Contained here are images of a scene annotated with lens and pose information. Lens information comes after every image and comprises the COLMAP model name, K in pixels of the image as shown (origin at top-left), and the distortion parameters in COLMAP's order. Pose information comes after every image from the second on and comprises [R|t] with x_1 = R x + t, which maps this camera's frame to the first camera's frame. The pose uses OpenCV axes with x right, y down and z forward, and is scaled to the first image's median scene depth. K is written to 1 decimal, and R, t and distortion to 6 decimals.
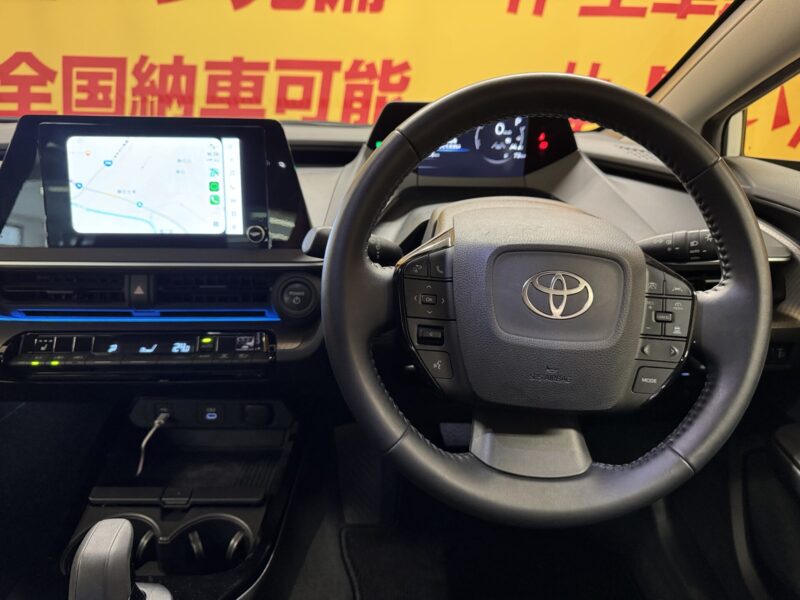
lens RADIAL K [[578.8, 0, 398.6], [0, 578.8, 299.8], [0, 0, 1]] dist [-0.014863, -0.002458]
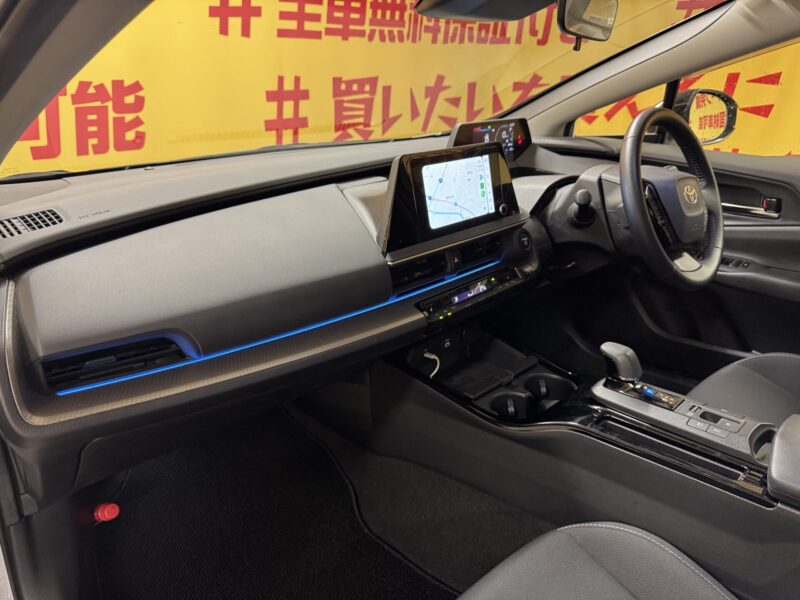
lens RADIAL K [[578.8, 0, 404.0], [0, 578.8, 294.7], [0, 0, 1]] dist [-0.014863, -0.002458]
pose [[0.728600, -0.266440, 0.630992, -1.381281], [0.270948, 0.958212, 0.091750, -0.098717], [-0.629070, 0.104117, 0.770345, -0.055352]]
